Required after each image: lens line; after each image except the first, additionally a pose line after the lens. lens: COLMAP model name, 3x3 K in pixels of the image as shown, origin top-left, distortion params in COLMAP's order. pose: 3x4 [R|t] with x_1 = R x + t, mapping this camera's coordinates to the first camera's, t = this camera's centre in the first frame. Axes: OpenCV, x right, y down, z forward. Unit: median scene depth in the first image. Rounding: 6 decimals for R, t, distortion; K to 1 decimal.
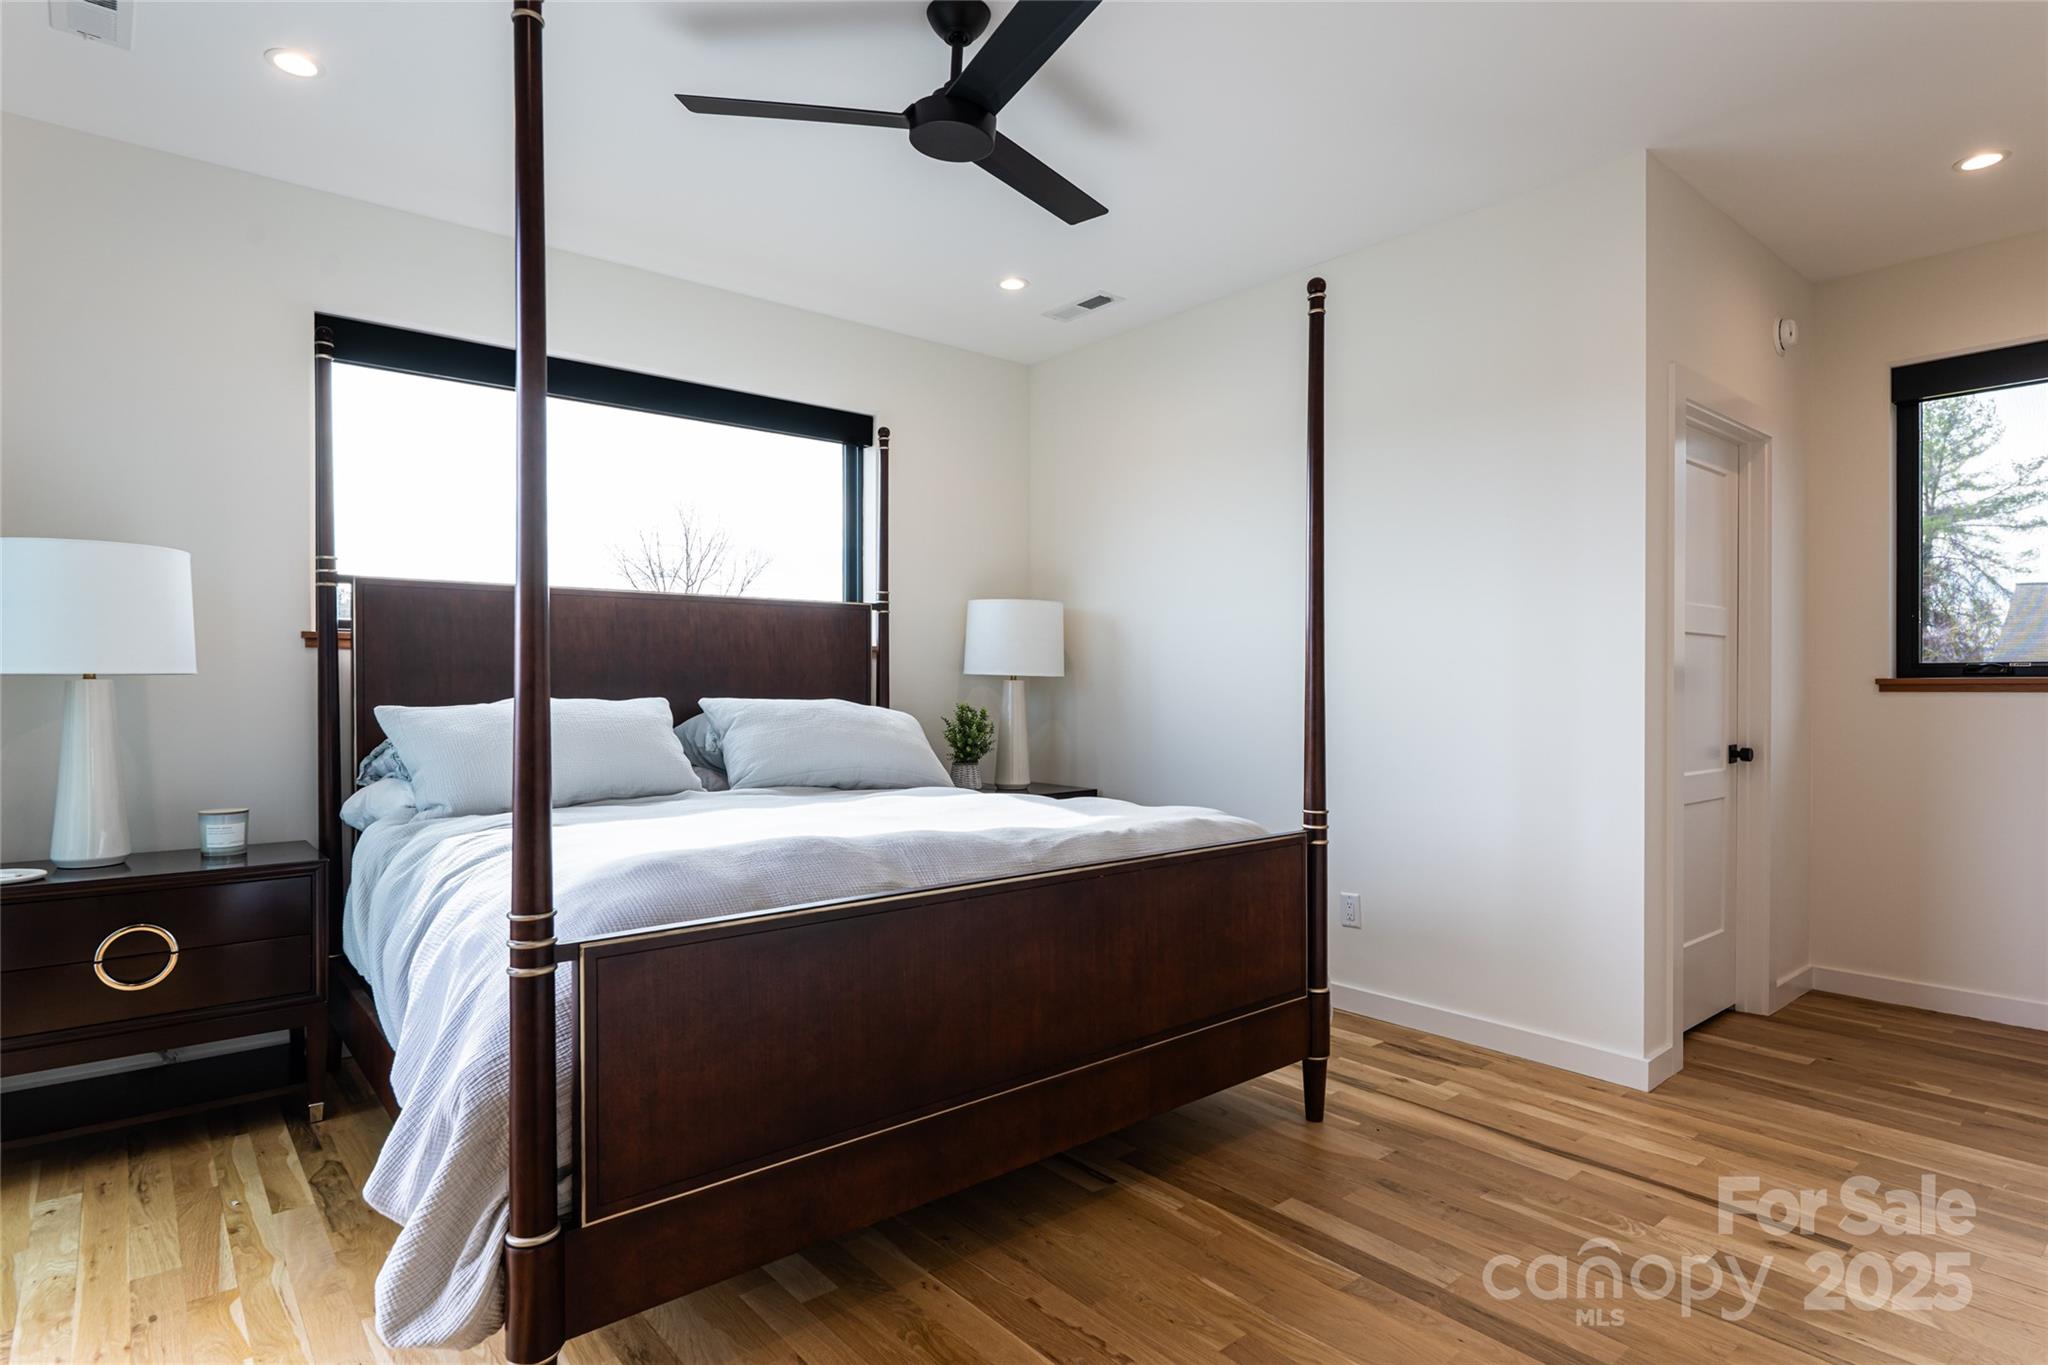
lens RADIAL K [[1004.2, 0, 1024.0], [0, 1004.2, 682.5], [0, 0, 1]] dist [-0.049482, 0.000151]
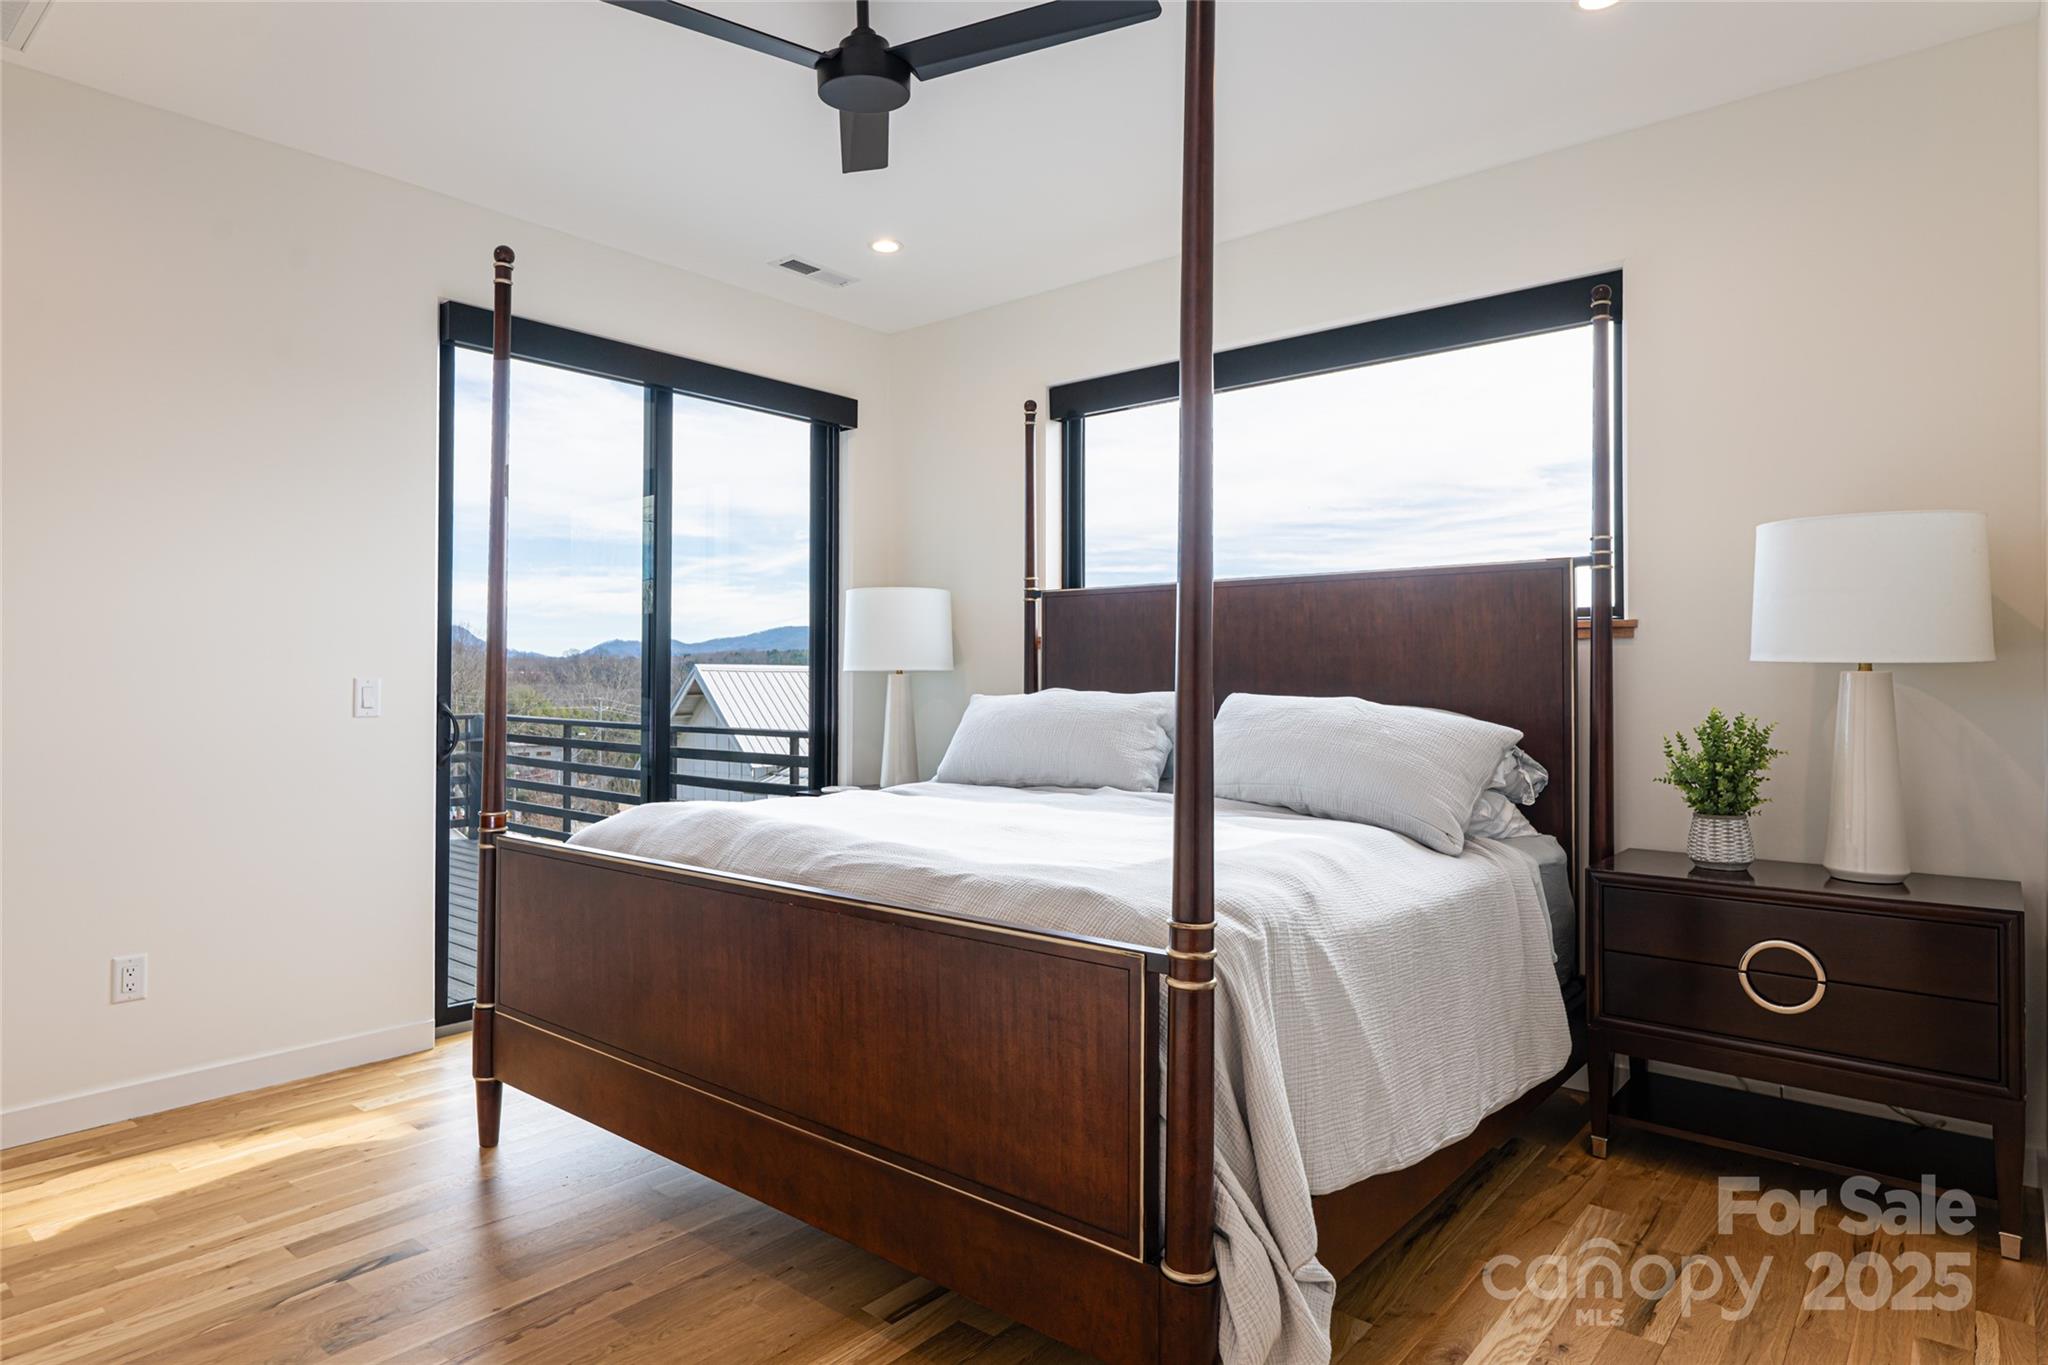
lens RADIAL K [[1178.0, 0, 1020.7], [0, 1178.0, 623.5], [0, 0, 1]] dist [0.002919, 0.000692]
pose [[0.144568, -0.045024, -0.988470, 0.554900], [-0.002396, 0.998945, -0.045851, 0.001354], [0.989492, 0.008997, 0.144308, 0.525060]]
